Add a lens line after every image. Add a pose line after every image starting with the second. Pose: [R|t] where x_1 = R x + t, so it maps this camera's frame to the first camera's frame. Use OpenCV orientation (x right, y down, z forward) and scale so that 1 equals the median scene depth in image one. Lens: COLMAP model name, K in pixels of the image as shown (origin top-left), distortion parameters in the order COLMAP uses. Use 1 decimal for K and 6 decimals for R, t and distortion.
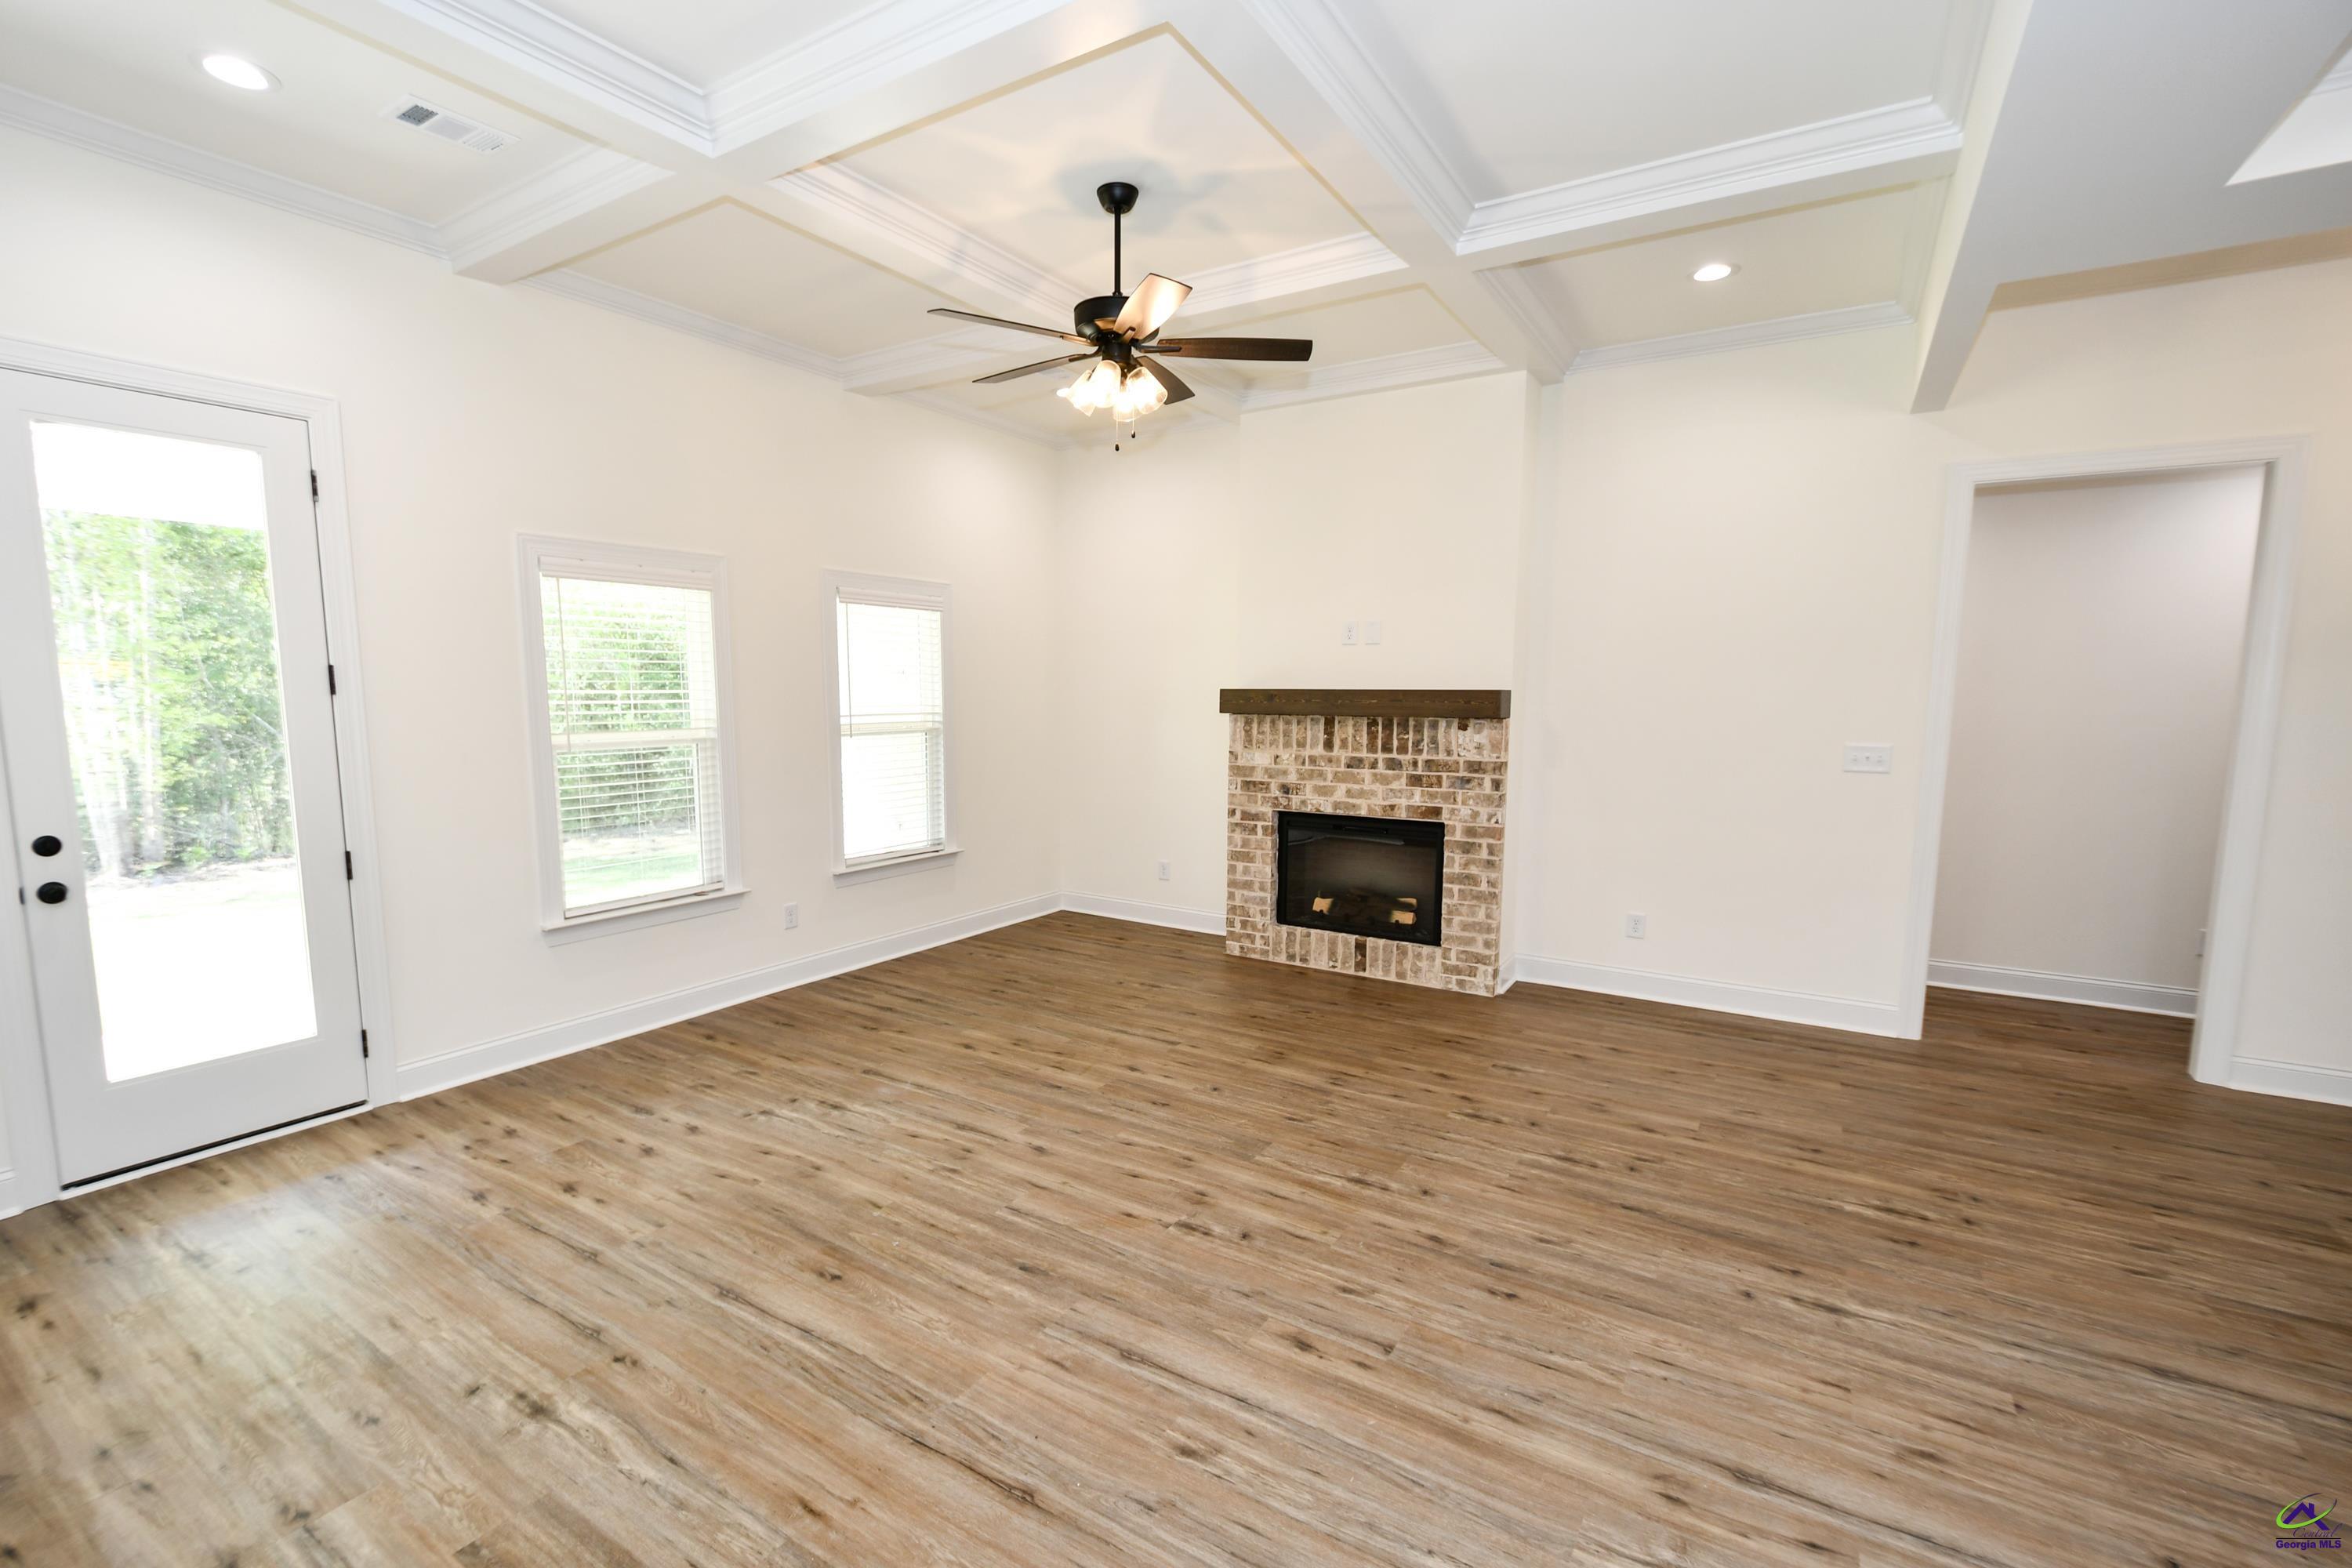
lens RADIAL K [[1025.8, 0, 1150.3], [0, 1025.8, 813.2], [0, 0, 1]] dist [0.003962, -0.007337]
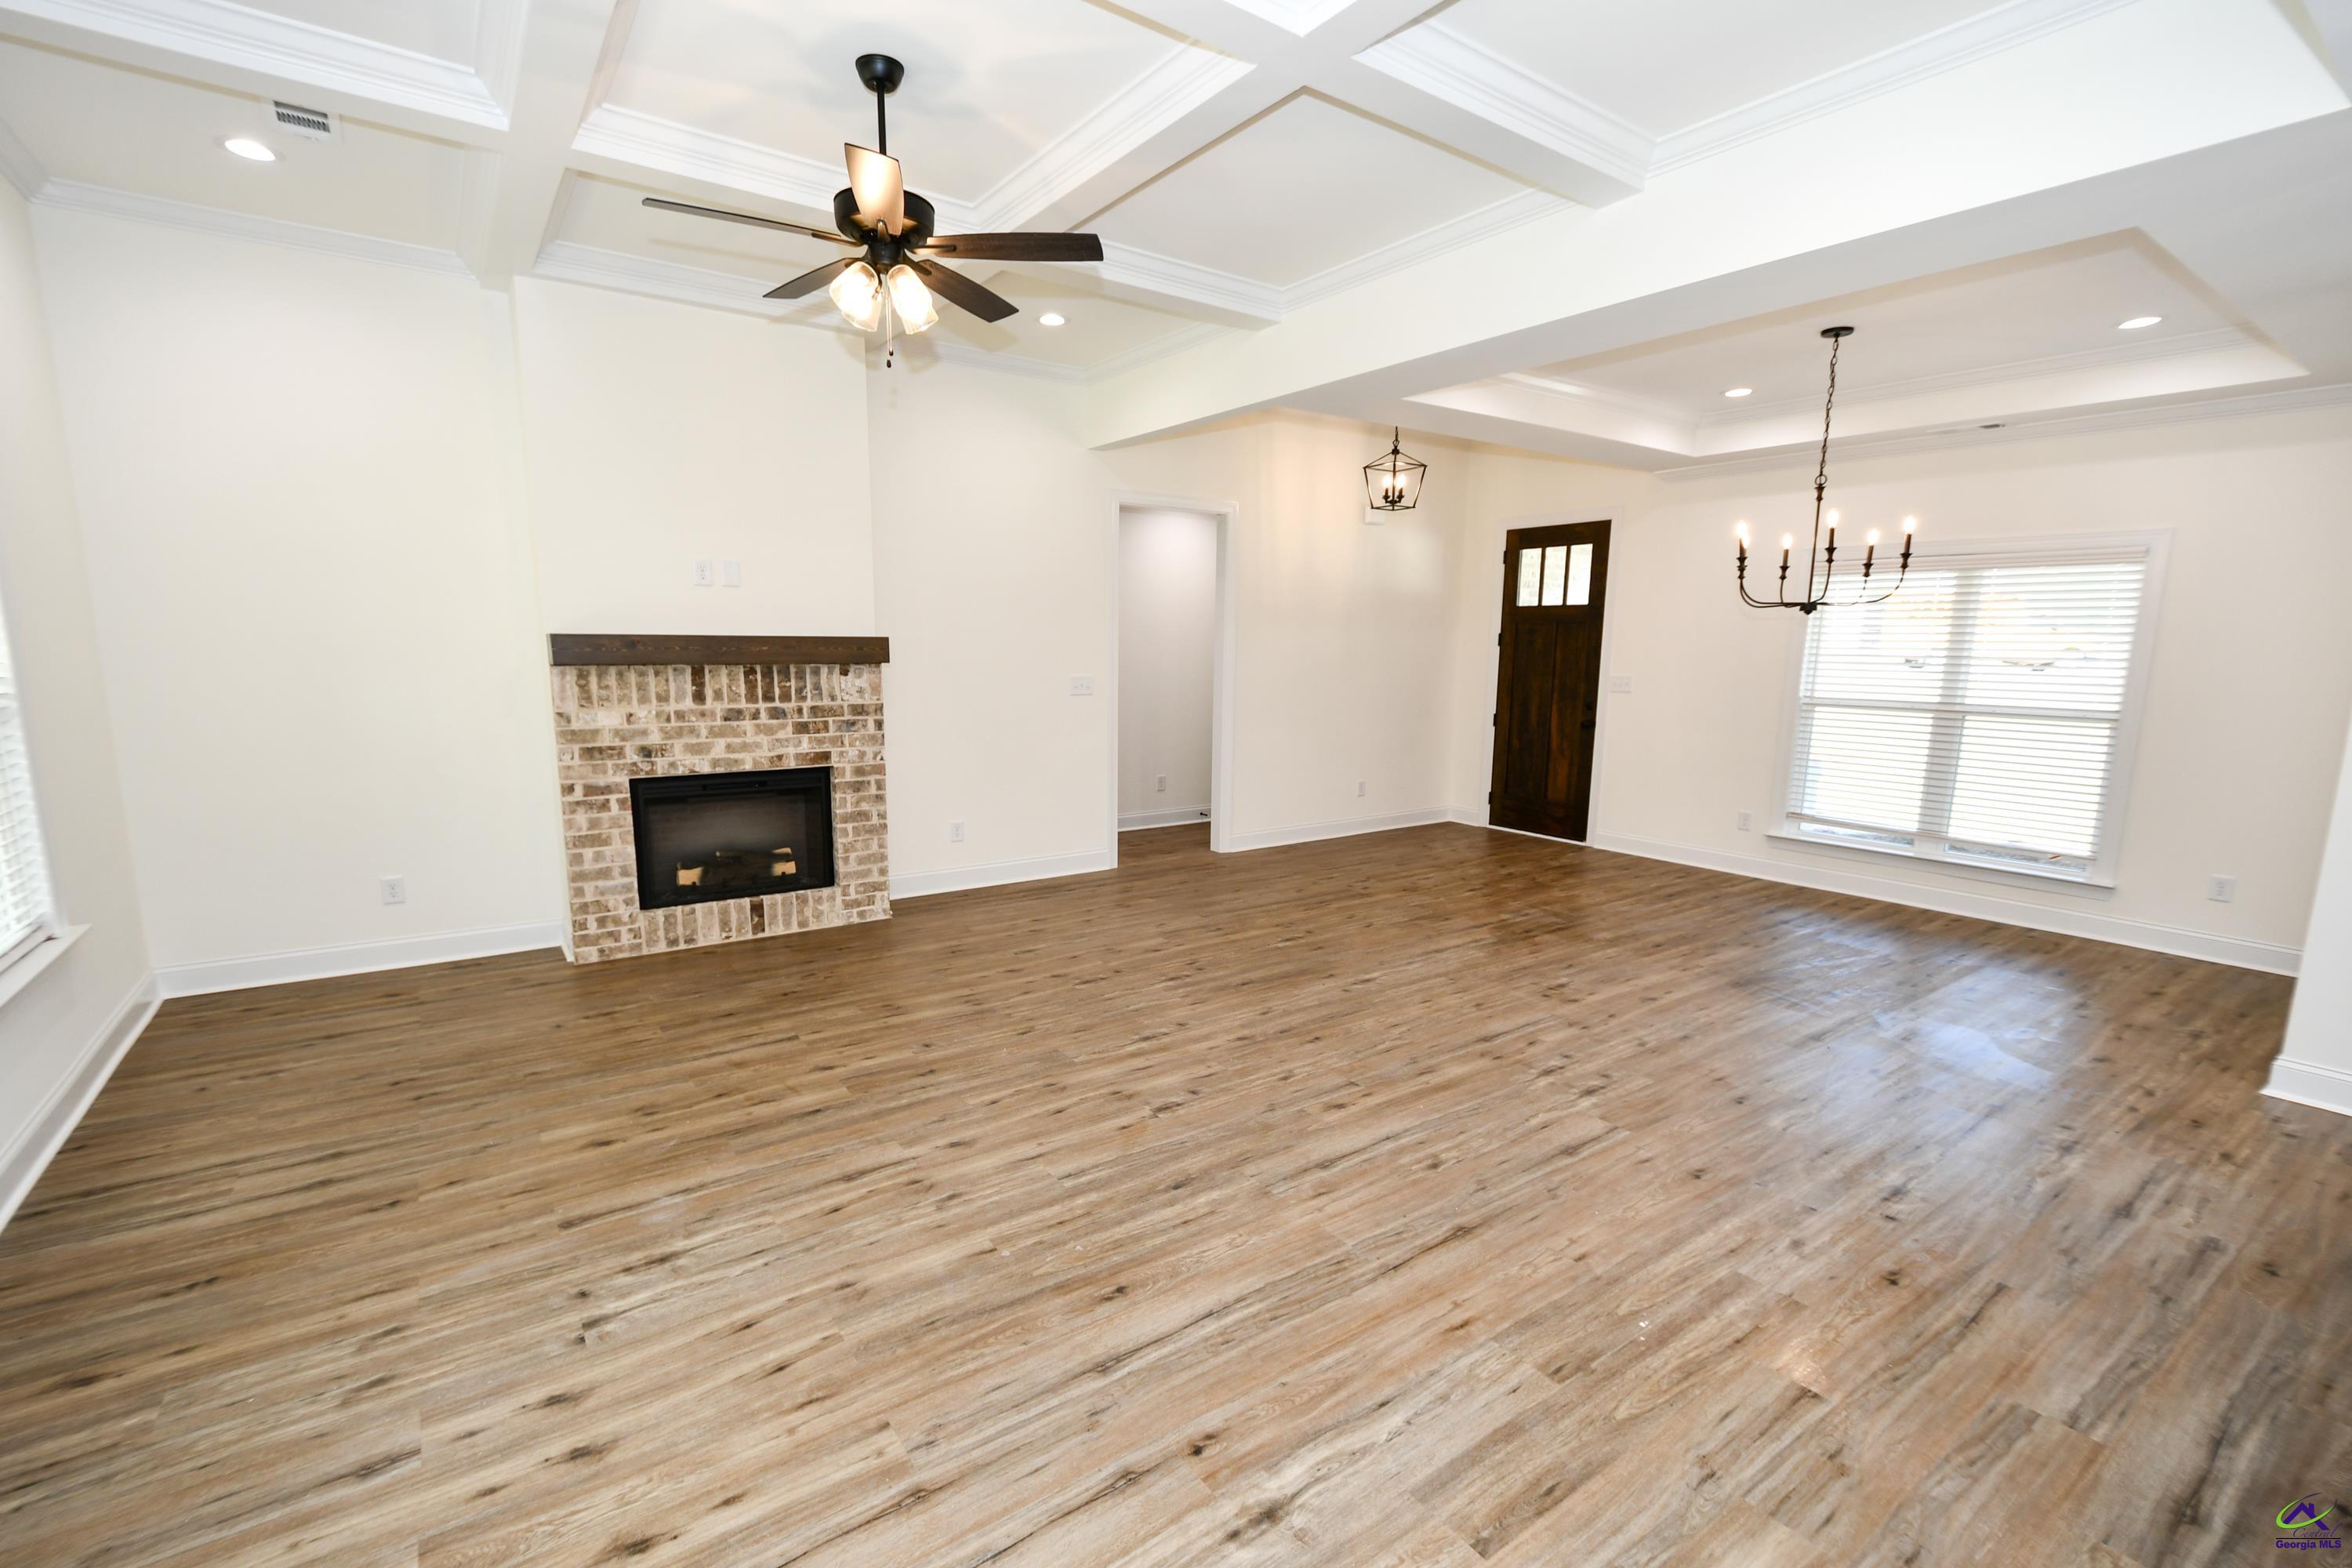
lens RADIAL K [[1025.8, 0, 1150.3], [0, 1025.8, 813.2], [0, 0, 1]] dist [0.003962, -0.007337]
pose [[0.378082, -0.154529, 0.912784, -0.672792], [0.103078, 0.986867, 0.124375, -0.048878], [-0.920016, 0.047064, 0.389045, 0.379363]]
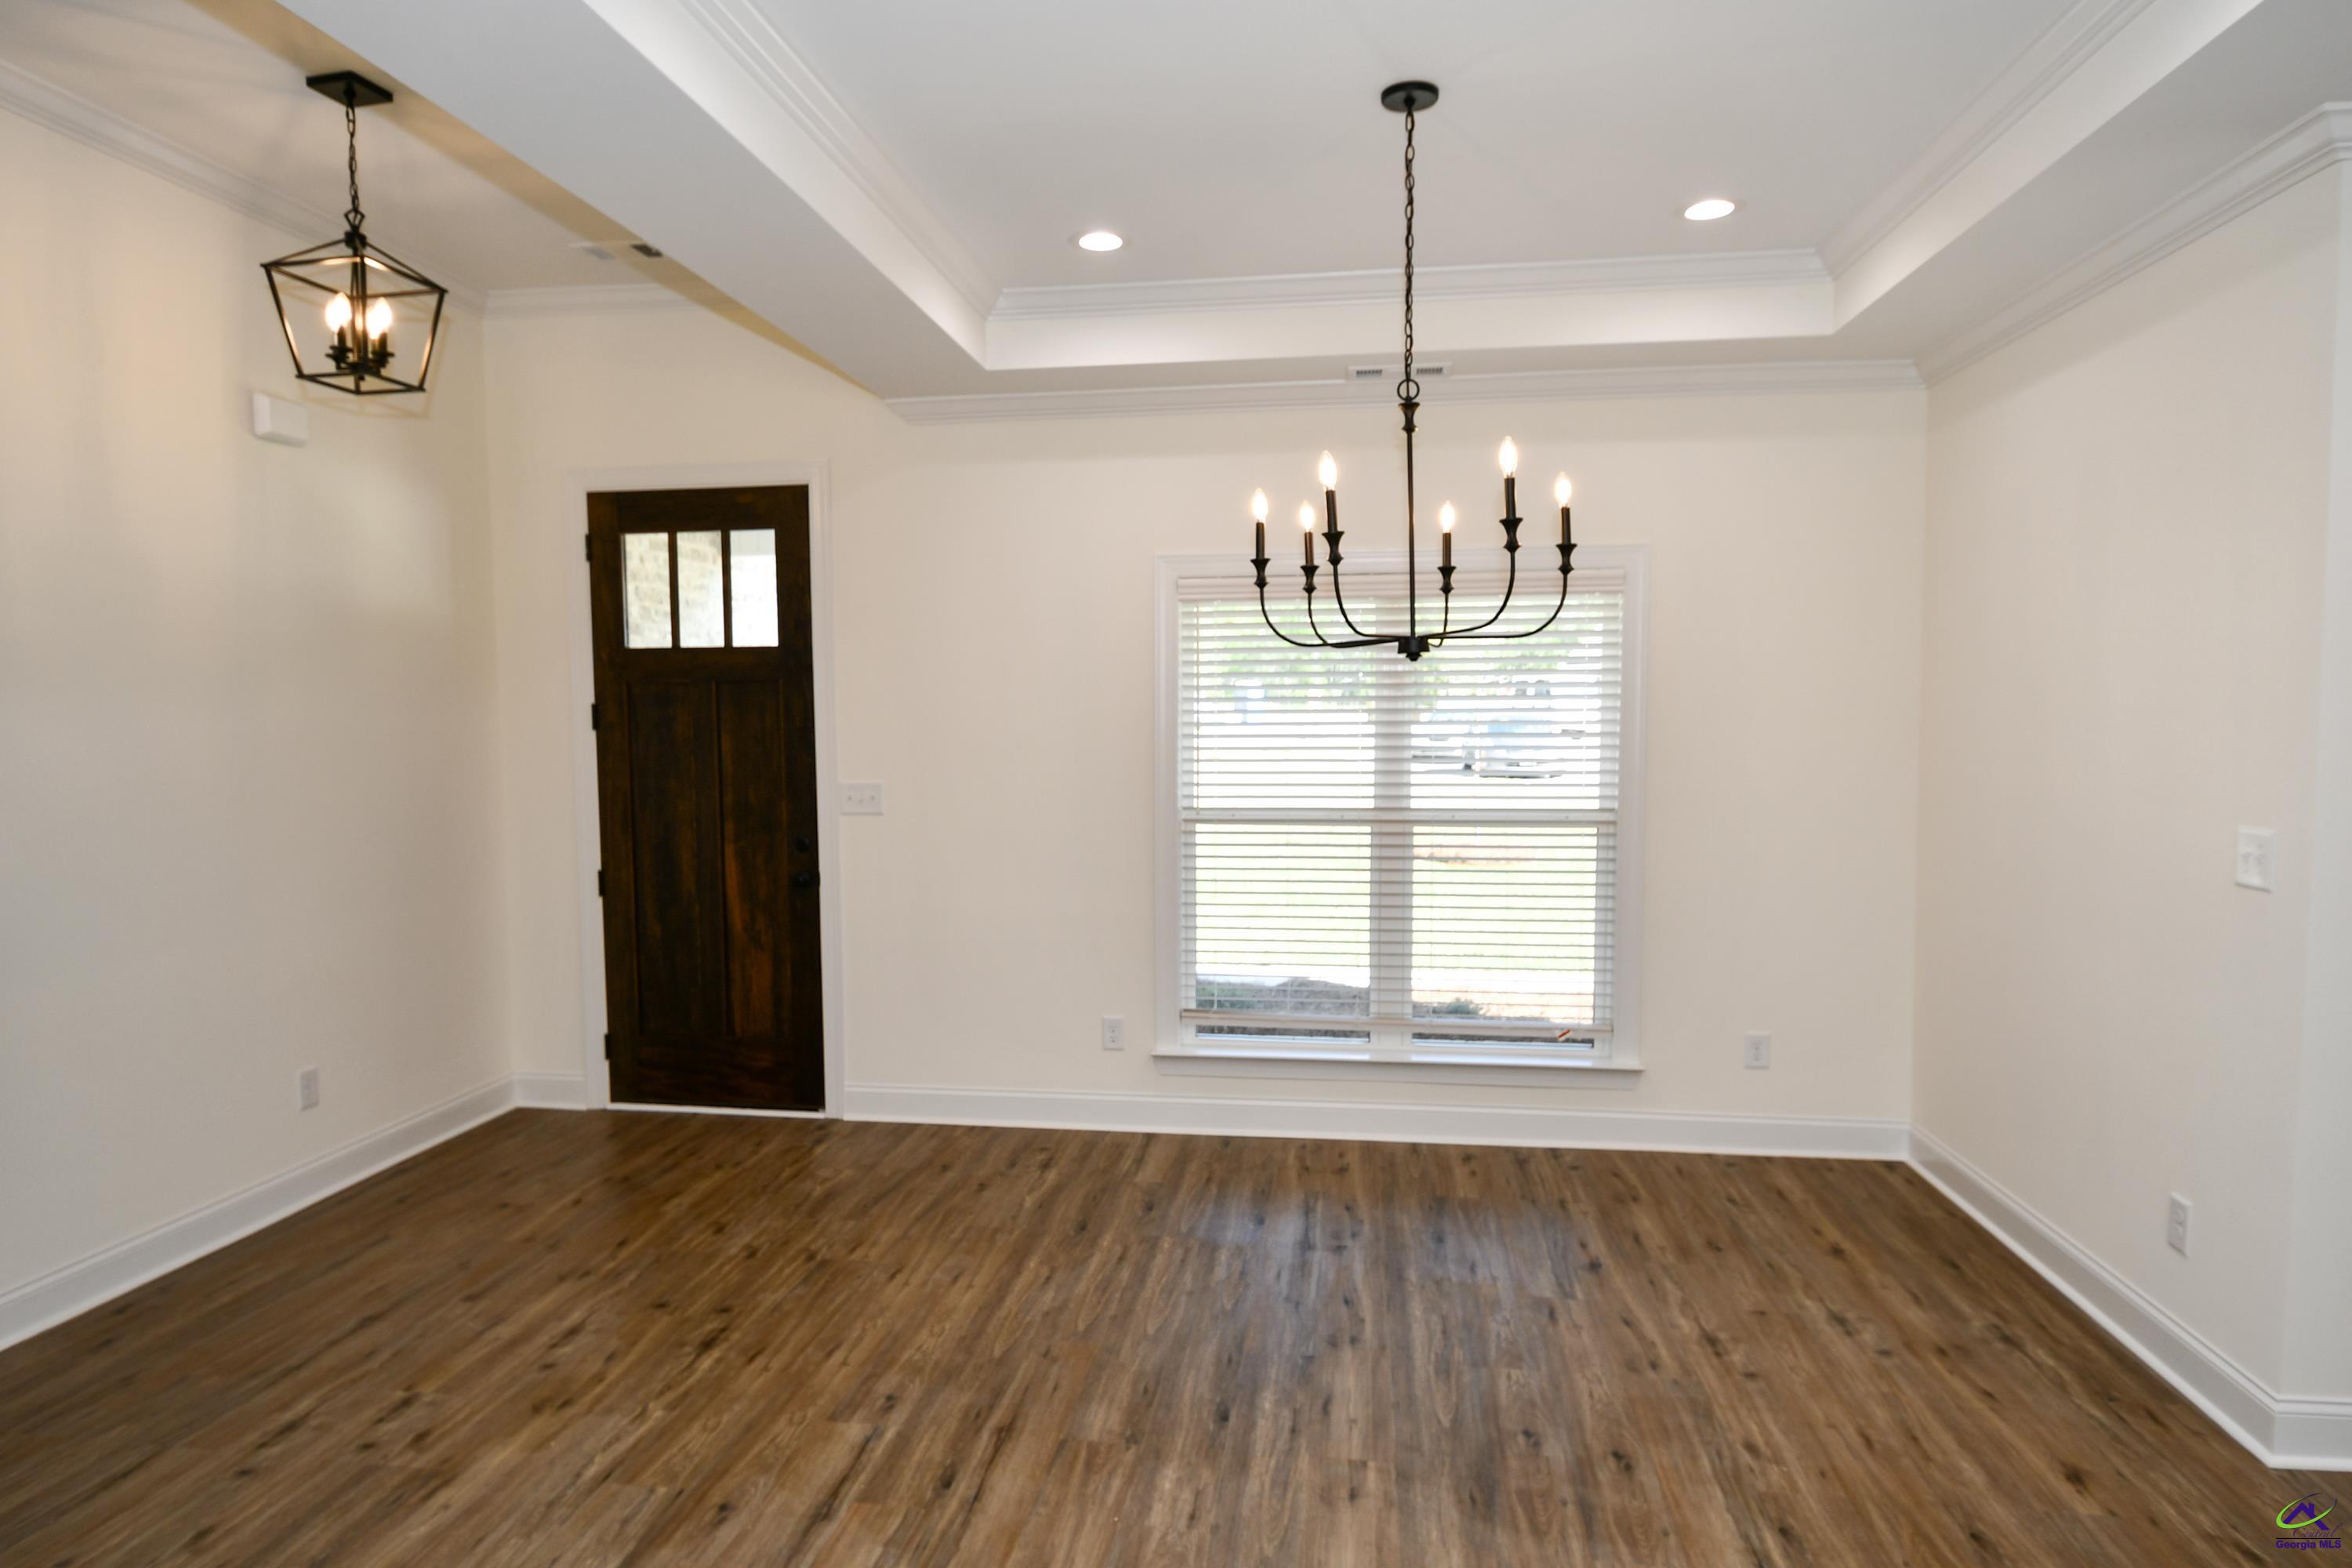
lens RADIAL K [[1418.0, 0, 1162.9], [0, 1418.0, 813.2], [0, 0, 1]] dist [-0.006357, -0.001025]
pose [[-0.417094, -0.065313, 0.906514, 0.036015], [0.112424, 0.986047, 0.122771, -0.077817], [-0.901883, 0.153121, -0.403931, 0.584851]]
